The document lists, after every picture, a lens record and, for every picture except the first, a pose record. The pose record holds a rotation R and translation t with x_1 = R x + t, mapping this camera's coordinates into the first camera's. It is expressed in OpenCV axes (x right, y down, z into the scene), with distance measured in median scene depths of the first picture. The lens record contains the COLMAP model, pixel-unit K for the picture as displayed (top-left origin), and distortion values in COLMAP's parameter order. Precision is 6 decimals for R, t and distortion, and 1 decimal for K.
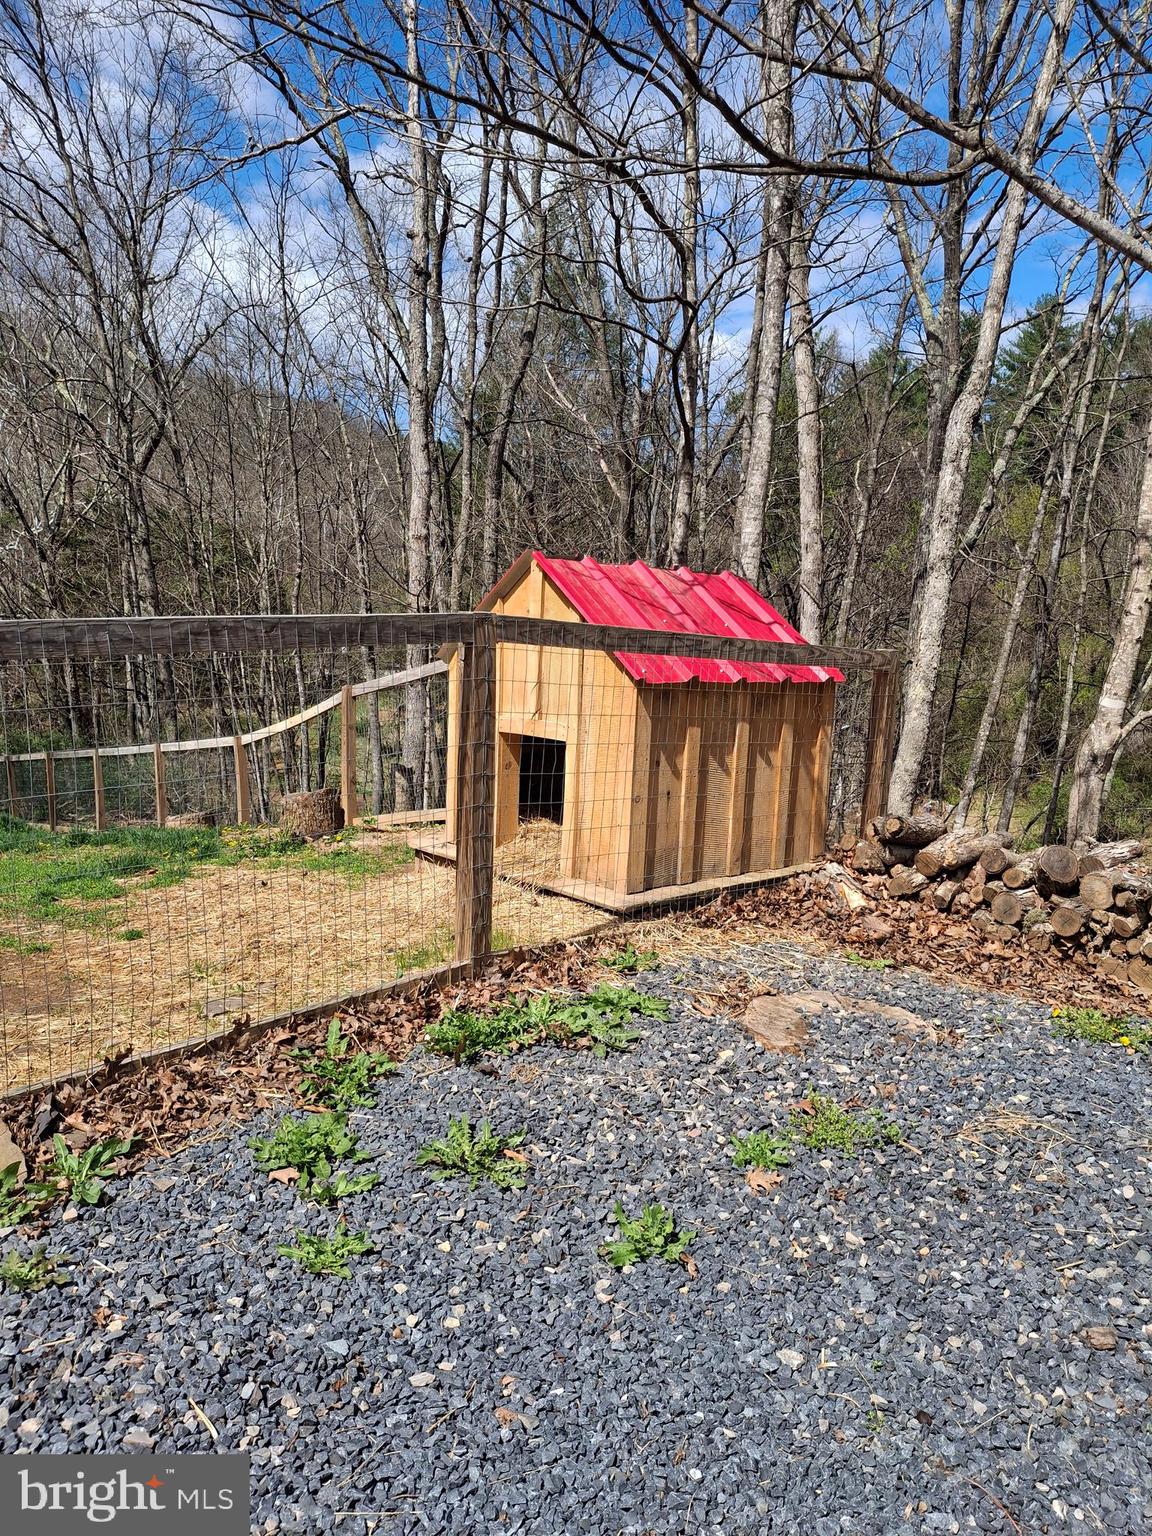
lens RADIAL K [[1136.4, 0, 576.0], [0, 1136.4, 768.0], [0, 0, 1]] dist [0.041385, -0.048656]
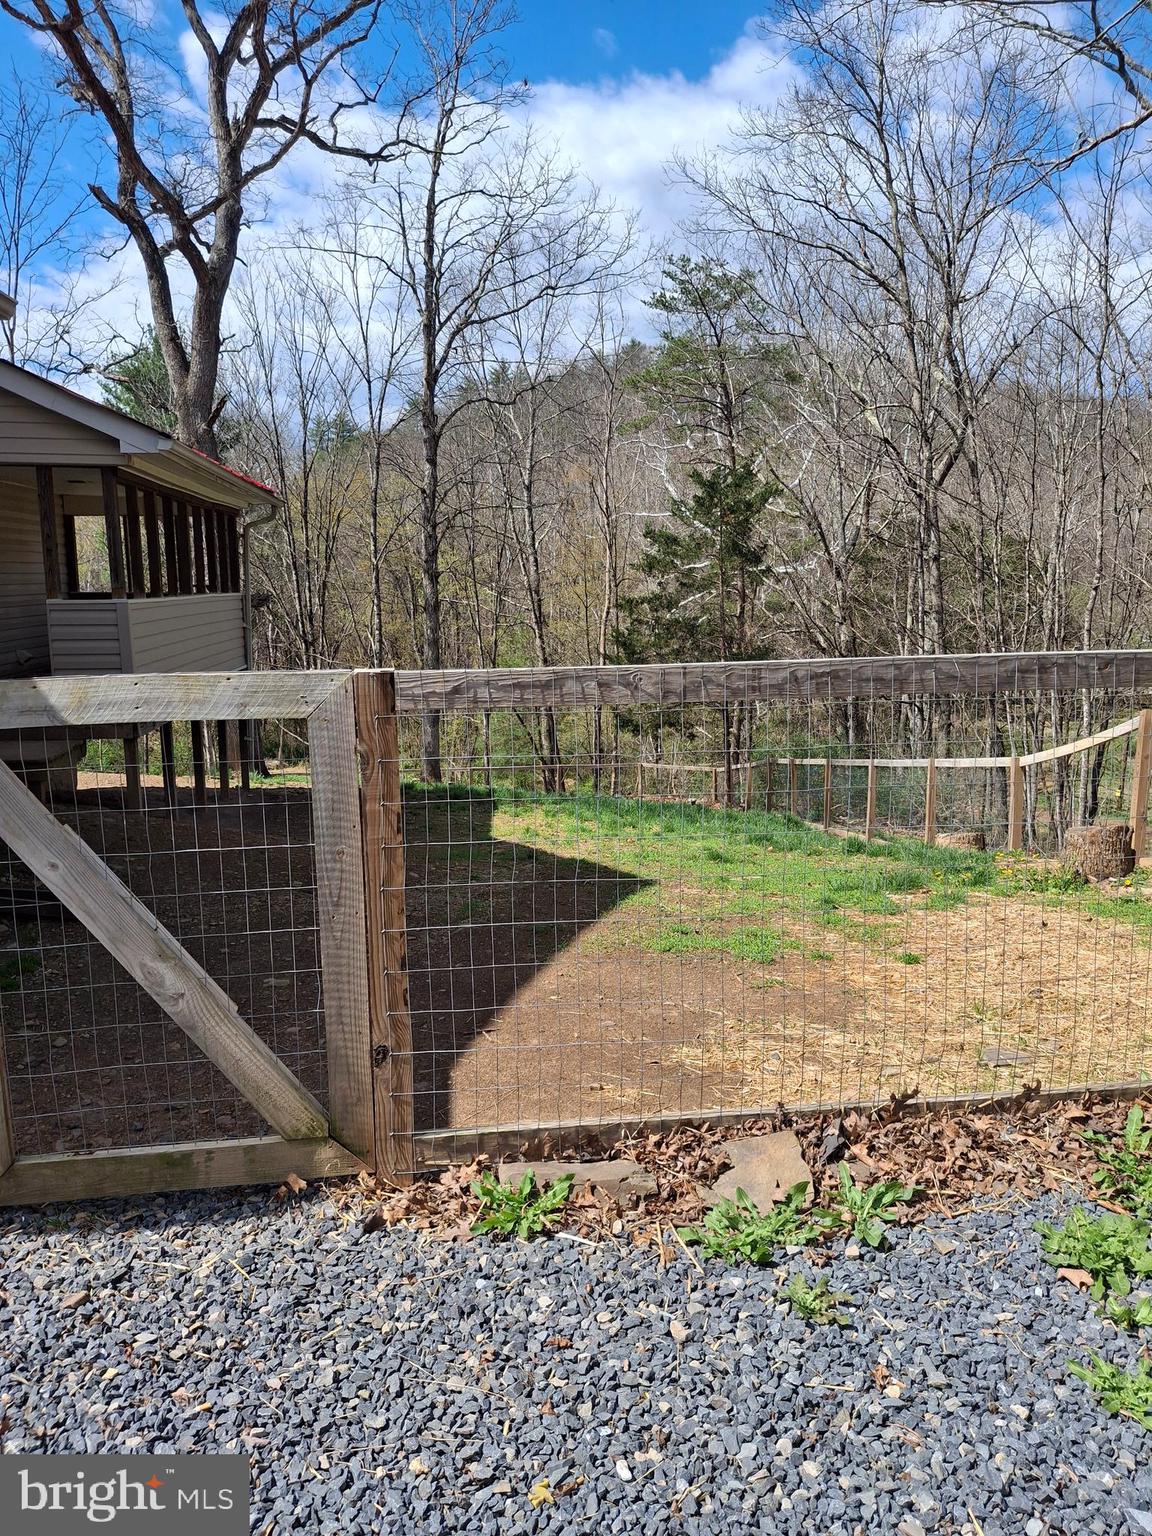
lens RADIAL K [[1128.8, 0, 576.0], [0, 1128.8, 768.0], [0, 0, 1]] dist [-0.006715, 0.002727]
pose [[0.799065, 0.078280, -0.596127, -0.077229], [-0.083273, 0.996342, 0.019212, -0.019828], [0.595450, 0.034289, 0.802660, 0.060784]]
